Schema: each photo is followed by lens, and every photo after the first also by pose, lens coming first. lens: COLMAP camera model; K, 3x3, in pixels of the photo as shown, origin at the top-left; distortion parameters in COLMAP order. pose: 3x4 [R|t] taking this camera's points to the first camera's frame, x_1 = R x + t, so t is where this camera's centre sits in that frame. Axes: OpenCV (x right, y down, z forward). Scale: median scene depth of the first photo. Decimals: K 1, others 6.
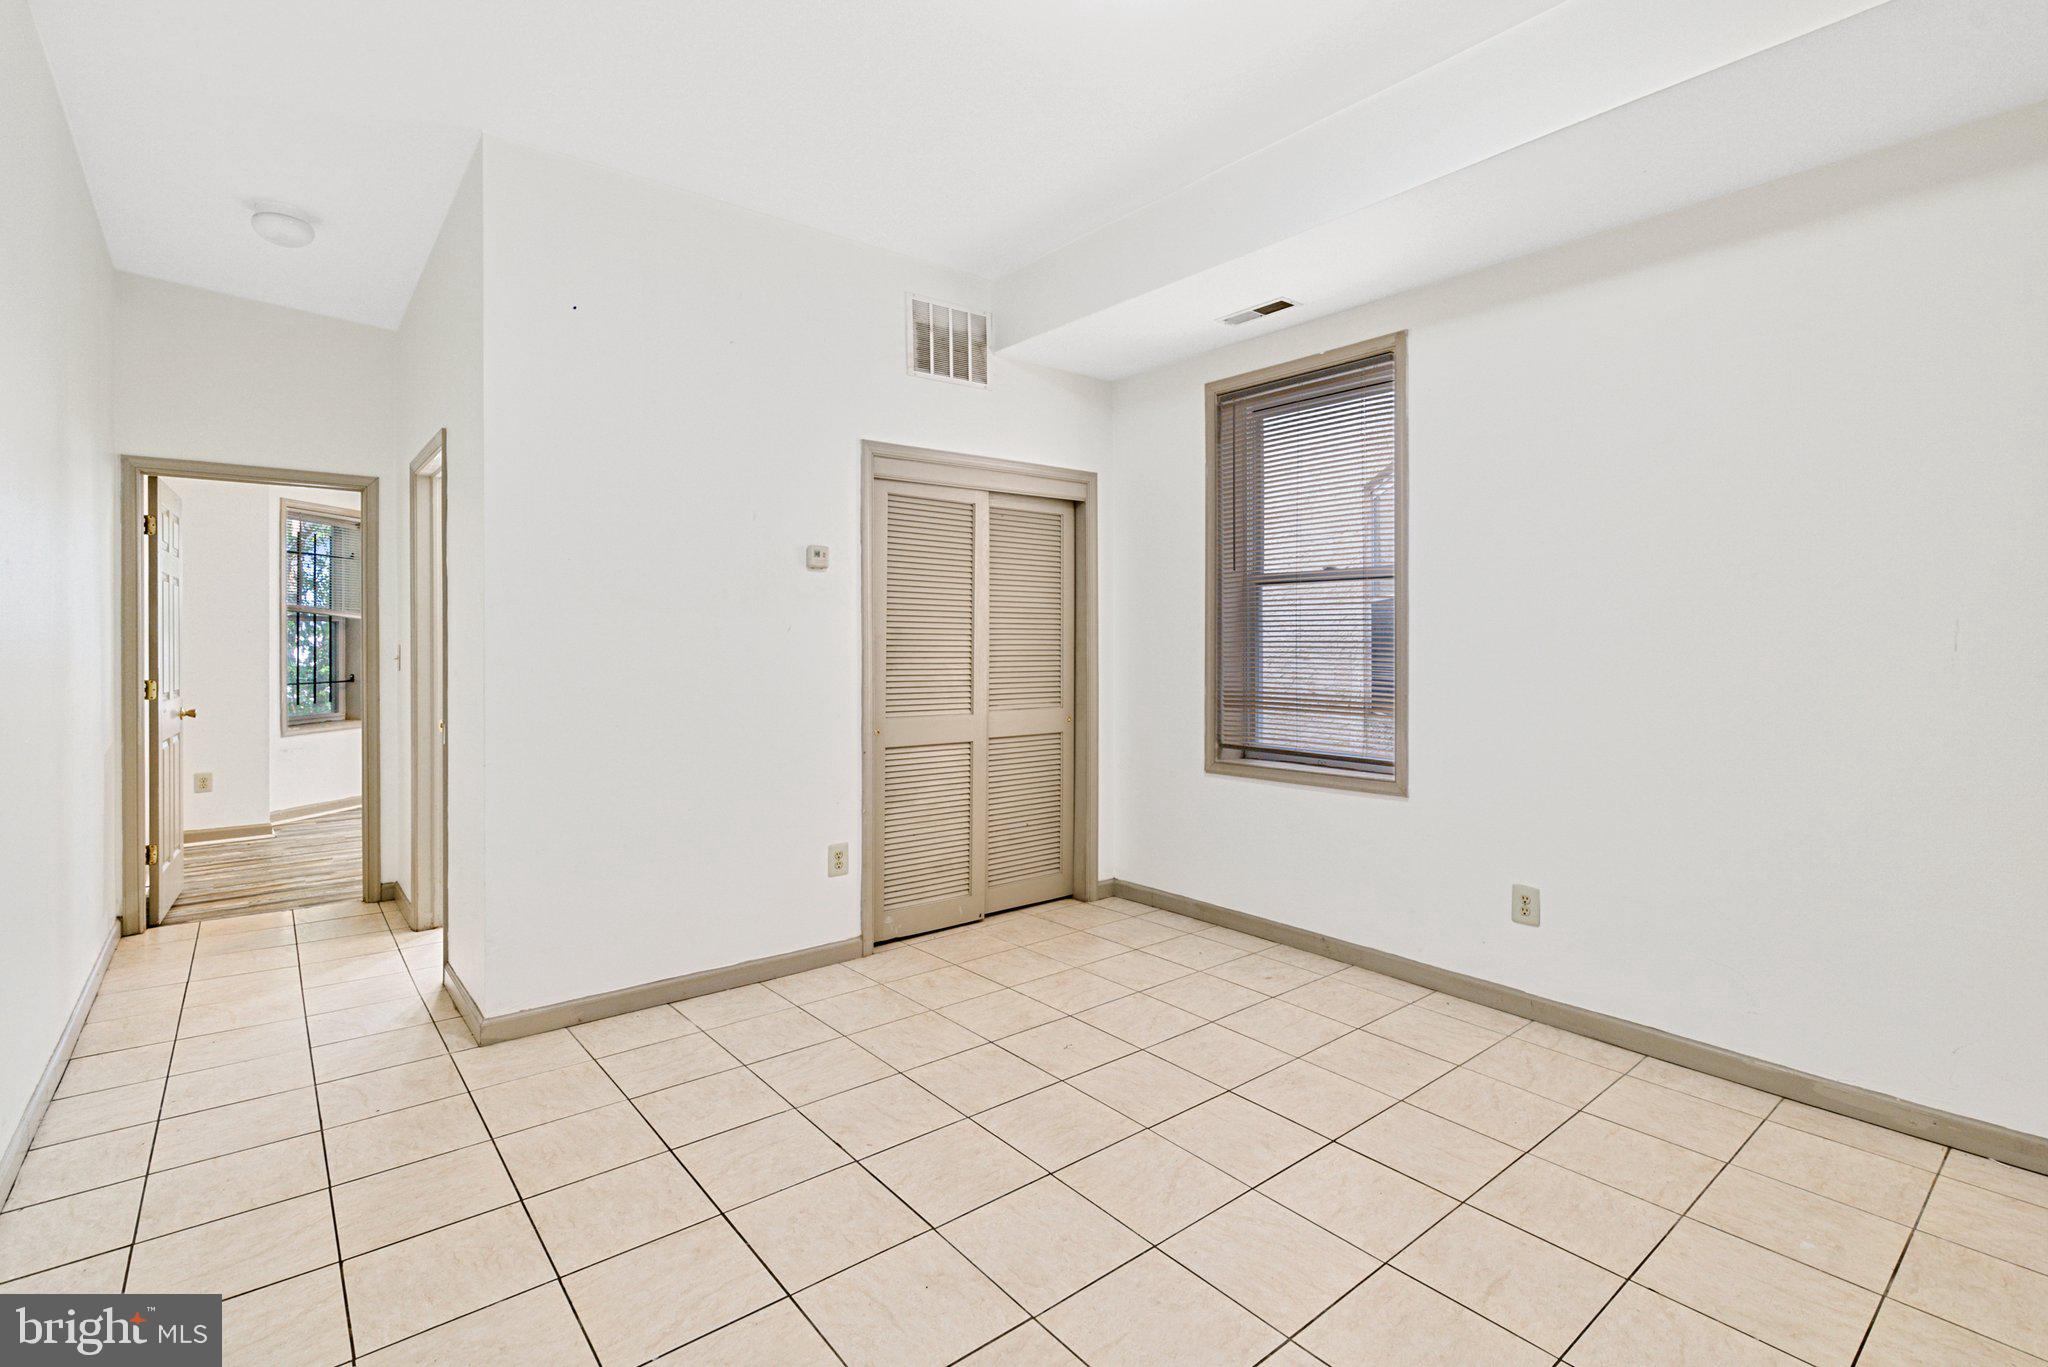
lens RADIAL K [[938.4, 0, 1058.0], [0, 938.4, 648.2], [0, 0, 1]] dist [-0.004015, 0.000313]
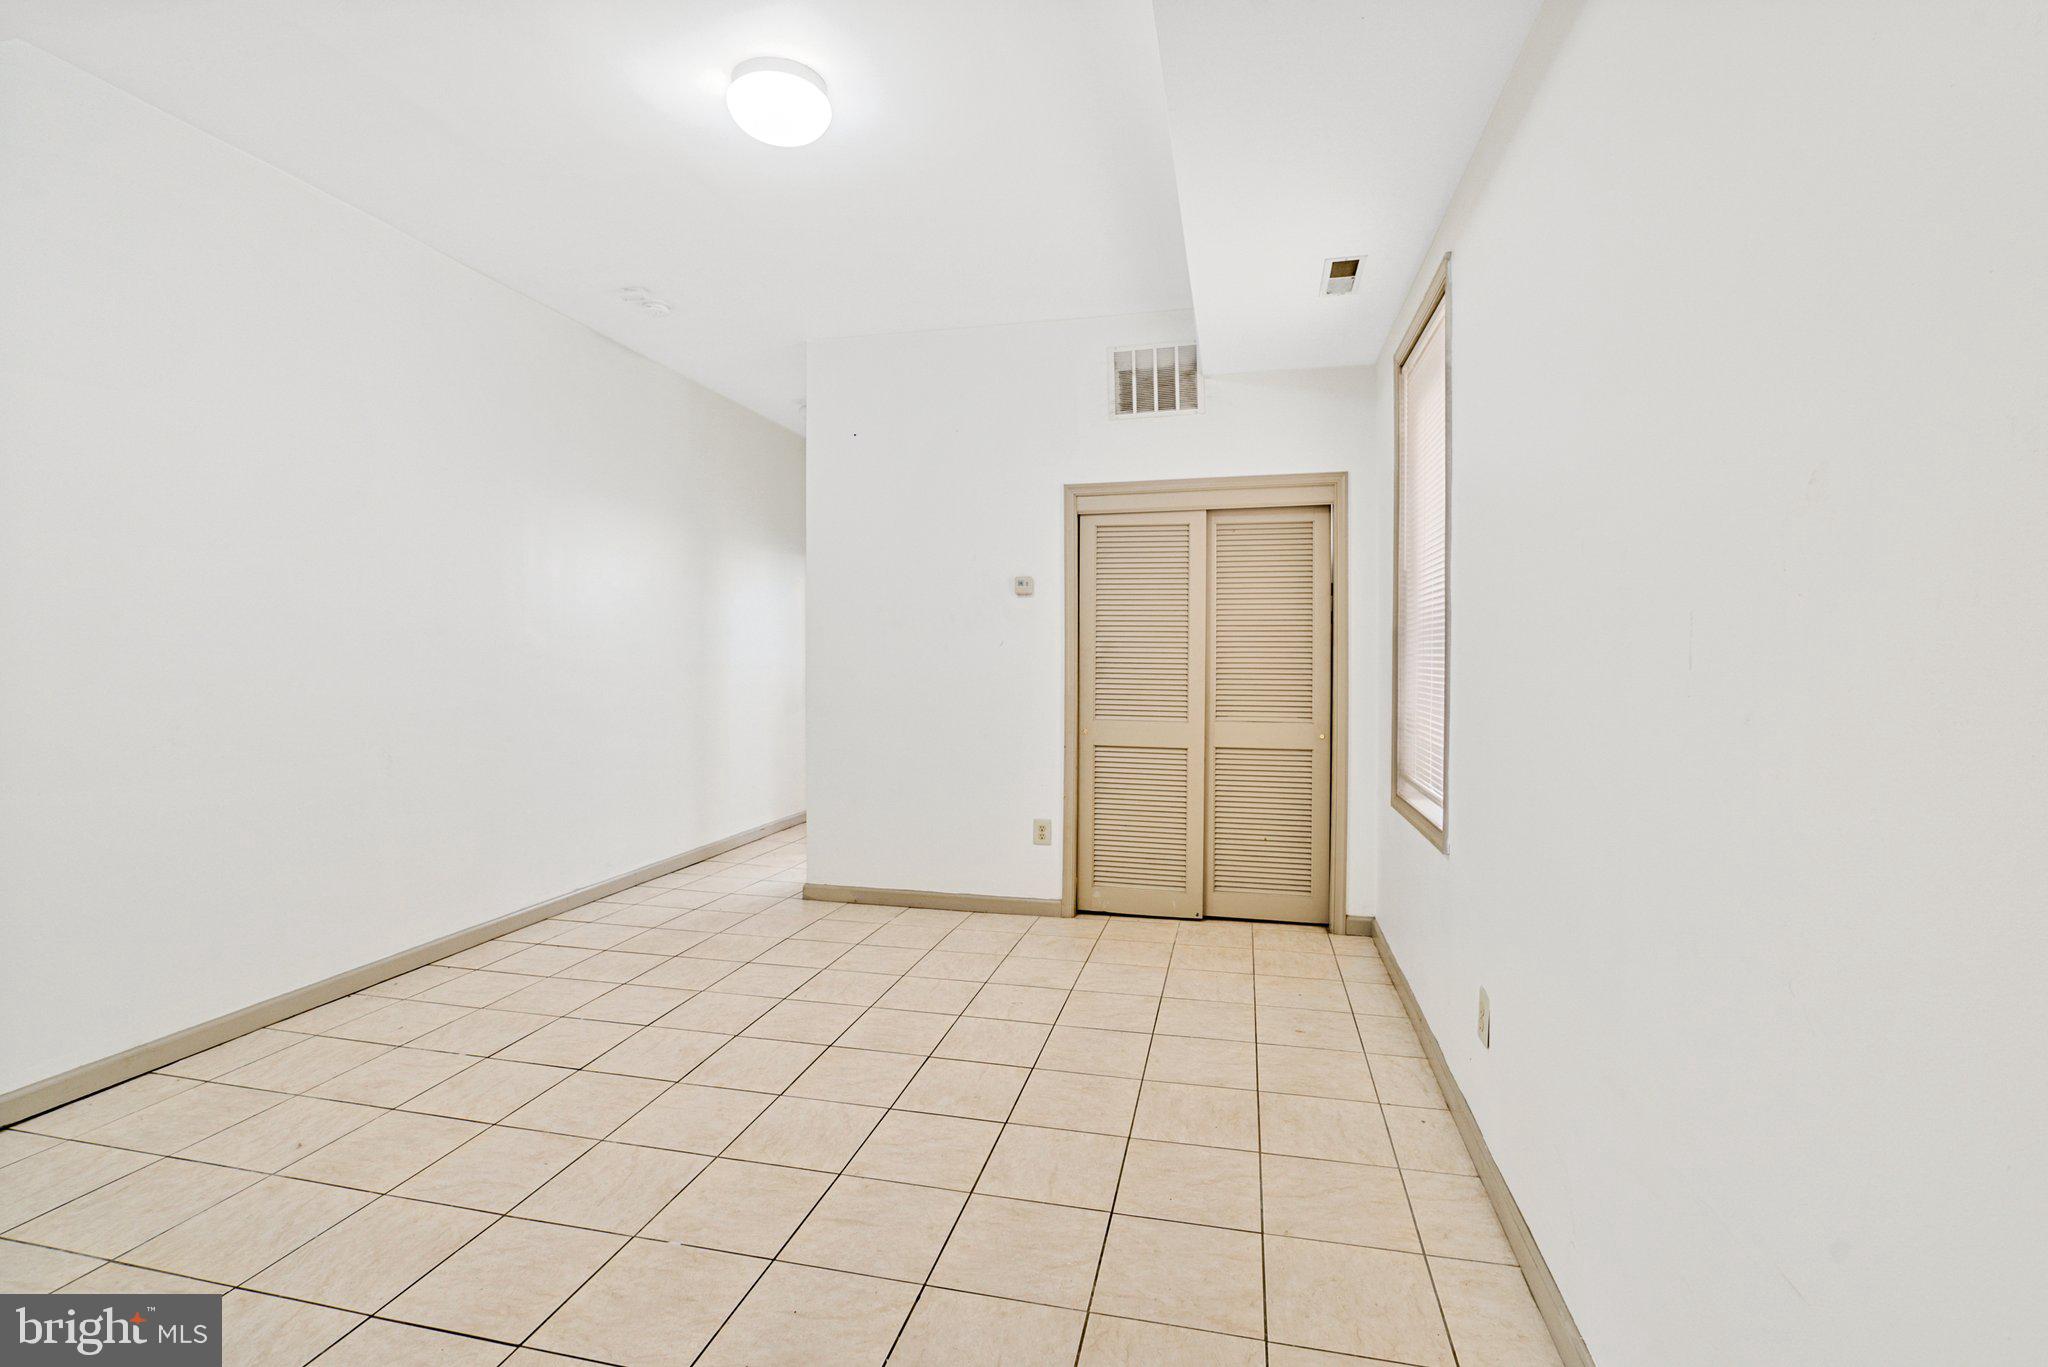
lens RADIAL K [[949.2, 0, 1026.8], [0, 949.2, 663.8], [0, 0, 1]] dist [-0.007668, 0.001175]
pose [[0.608308, 0.010154, -0.793636, 0.694504], [-0.008104, 0.999946, 0.006582, -0.001651], [0.793660, 0.002428, 0.608357, 0.217876]]
